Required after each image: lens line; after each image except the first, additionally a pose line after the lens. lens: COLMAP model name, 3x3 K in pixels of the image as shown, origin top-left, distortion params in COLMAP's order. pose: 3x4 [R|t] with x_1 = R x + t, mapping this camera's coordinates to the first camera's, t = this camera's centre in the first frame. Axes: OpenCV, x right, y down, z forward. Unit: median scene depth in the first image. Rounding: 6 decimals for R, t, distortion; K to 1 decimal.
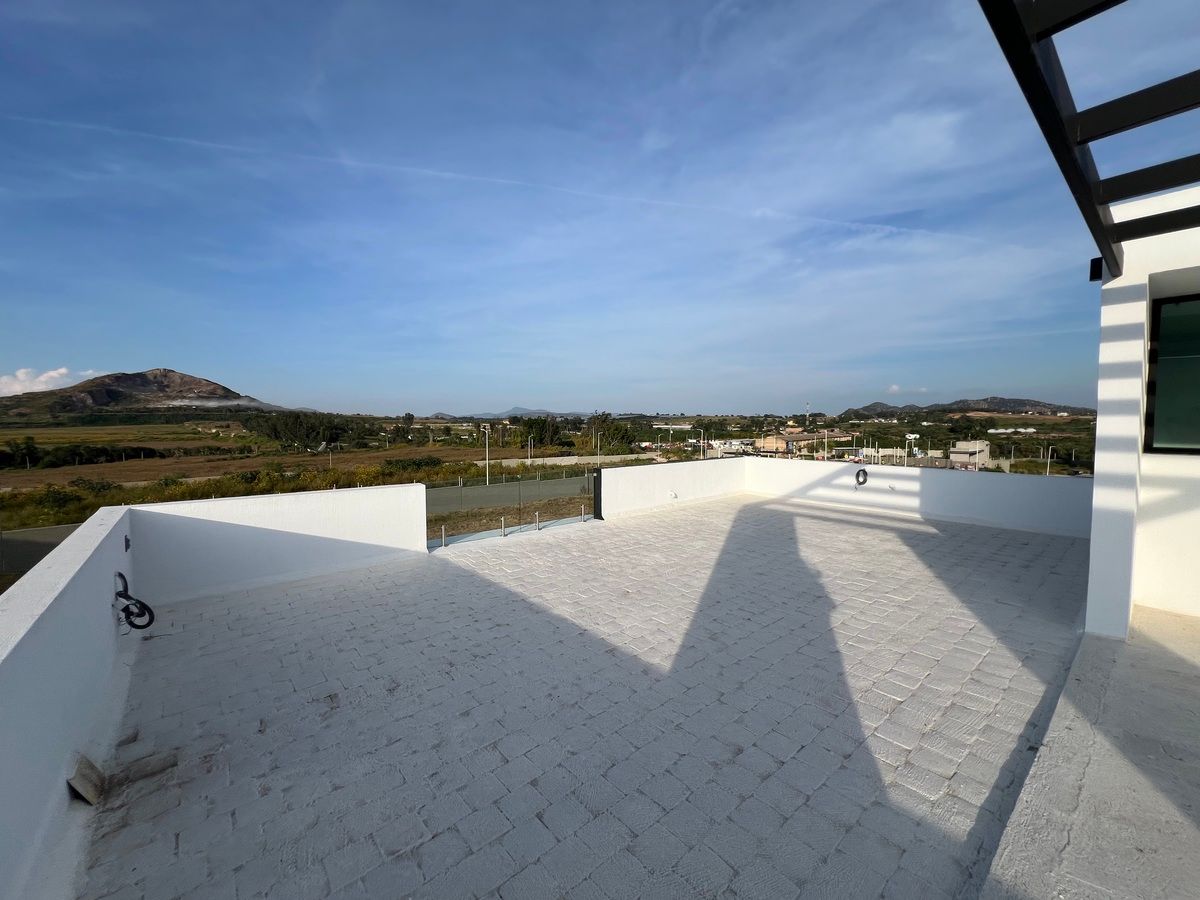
lens RADIAL K [[478.3, 0, 603.2], [0, 478.3, 445.8], [0, 0, 1]] dist [0.010549, 0.001278]
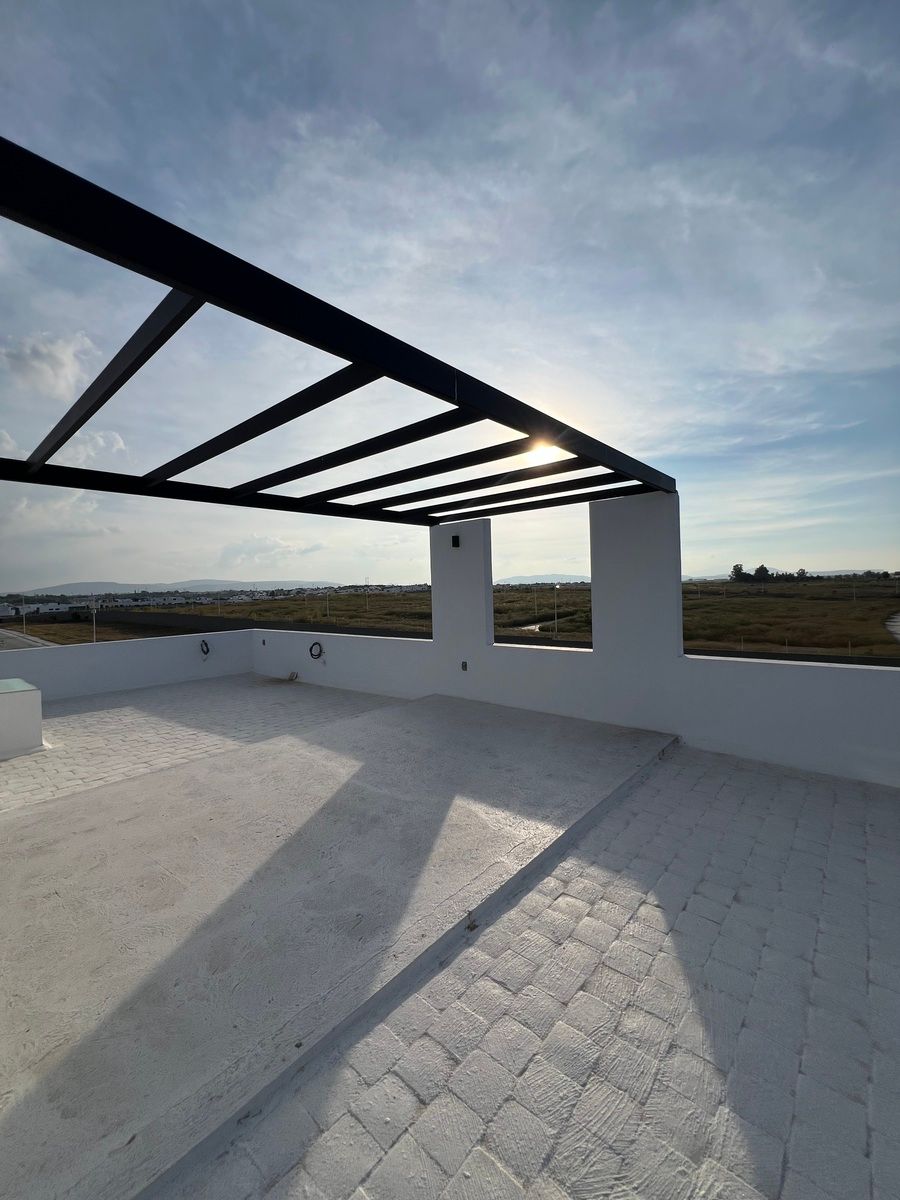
lens RADIAL K [[478.3, 0, 450.3], [0, 478.3, 599.8], [0, 0, 1]] dist [0.010549, 0.001278]
pose [[-0.987555, 0.031199, -0.154150, 1.063168], [0.020850, 0.997447, 0.068300, -0.117999], [0.155887, 0.064236, -0.985684, 1.924961]]
